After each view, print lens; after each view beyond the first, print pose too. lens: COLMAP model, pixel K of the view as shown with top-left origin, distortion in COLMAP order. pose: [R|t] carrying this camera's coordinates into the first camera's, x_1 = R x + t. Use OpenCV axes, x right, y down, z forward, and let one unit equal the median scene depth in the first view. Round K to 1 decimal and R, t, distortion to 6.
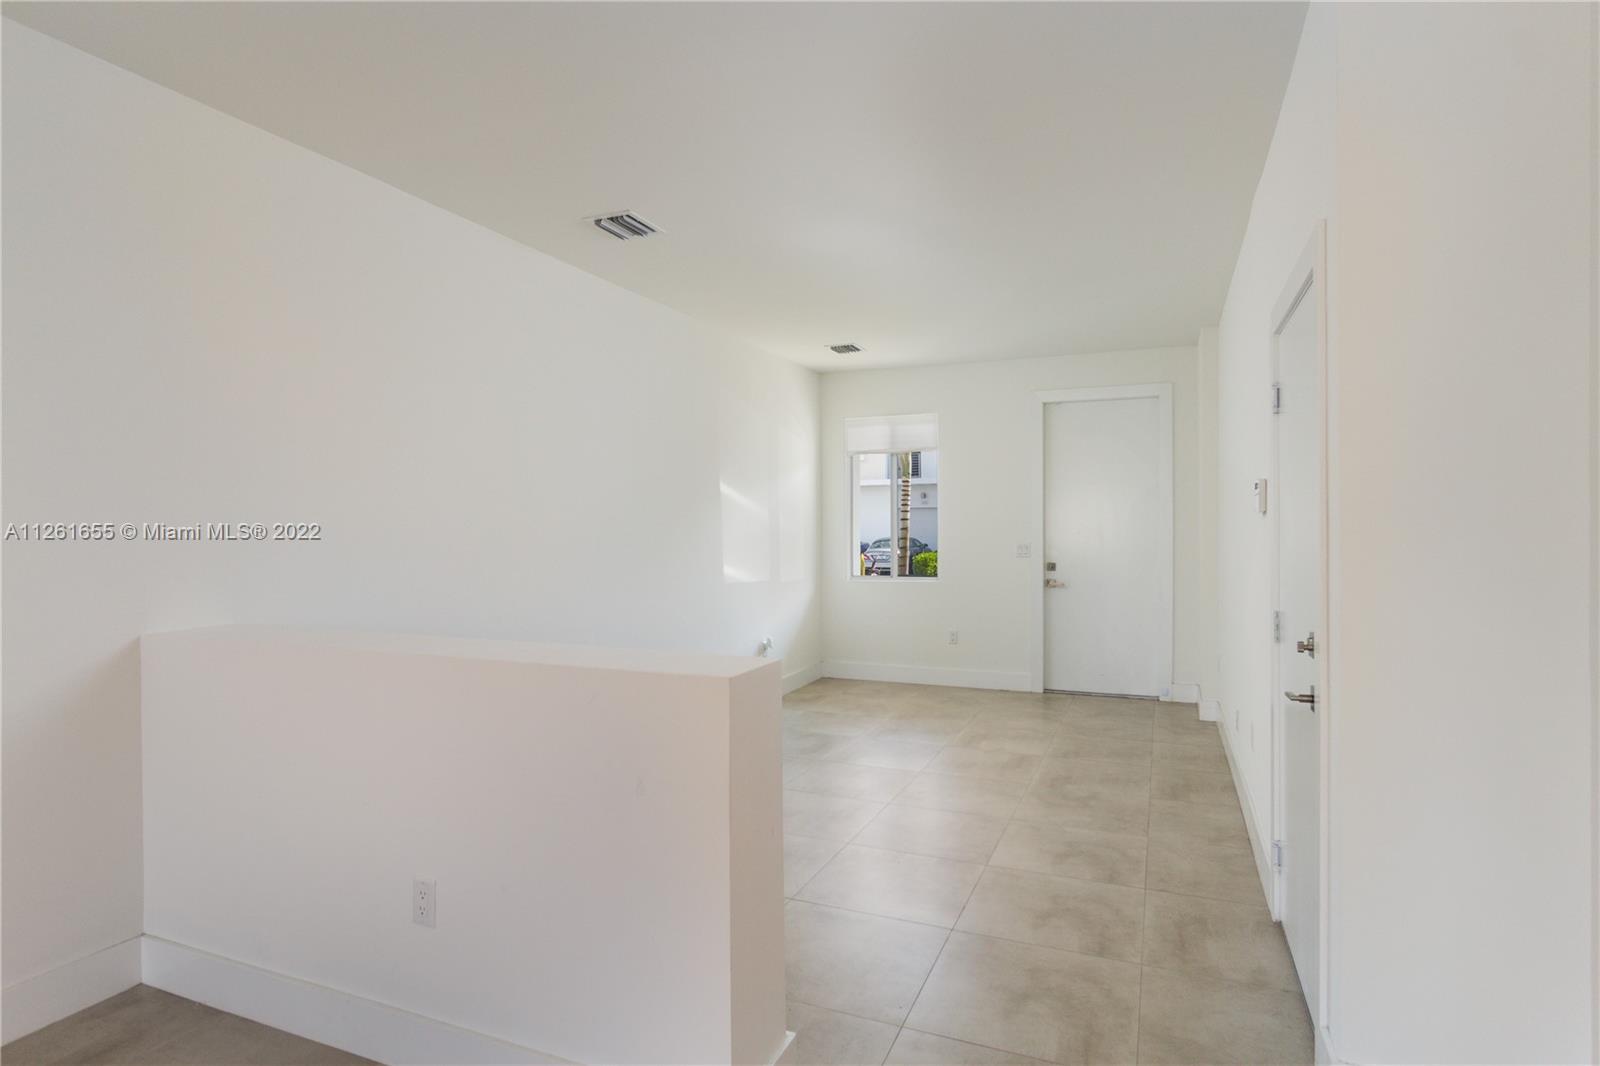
lens RADIAL K [[835.1, 0, 800.0], [0, 835.1, 533.0], [0, 0, 1]] dist [-0.005399, 0.000559]
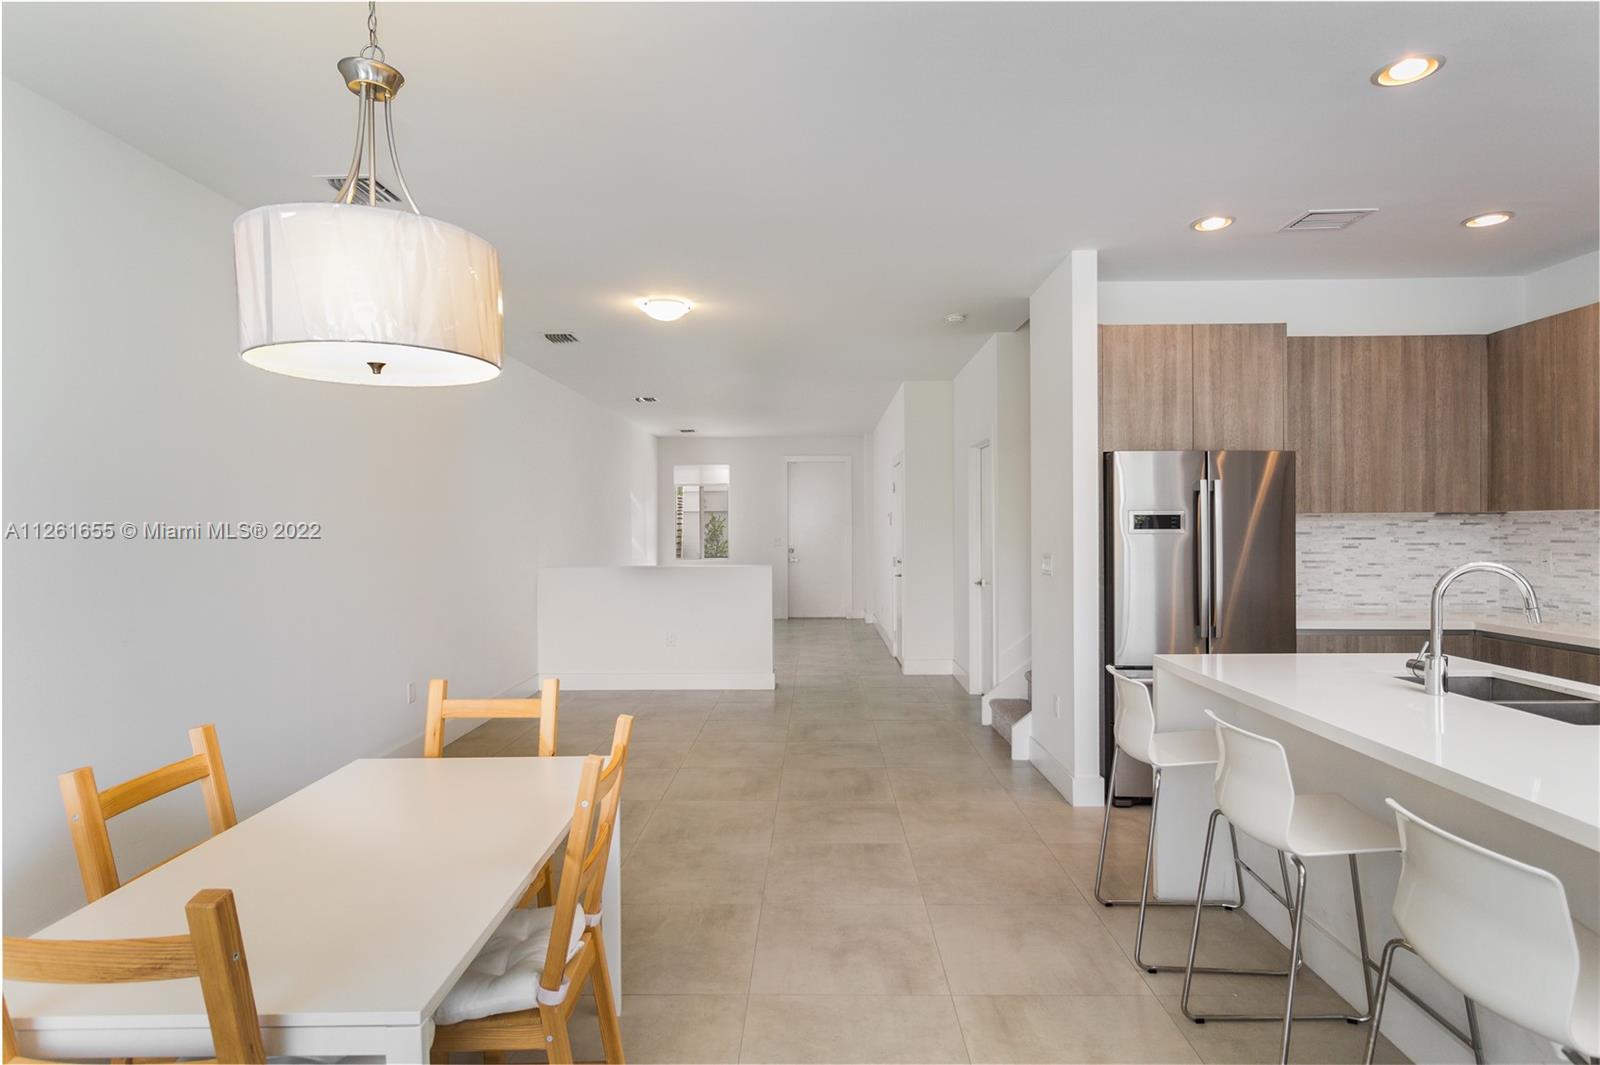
lens RADIAL K [[835.1, 0, 800.0], [0, 835.1, 532.5], [0, 0, 1]] dist [-0.005399, 0.000559]
pose [[0.926494, -0.005090, 0.376276, -0.383131], [0.005905, 0.999982, -0.001012, 0.002753], [-0.376264, 0.003159, 0.926507, -0.728571]]
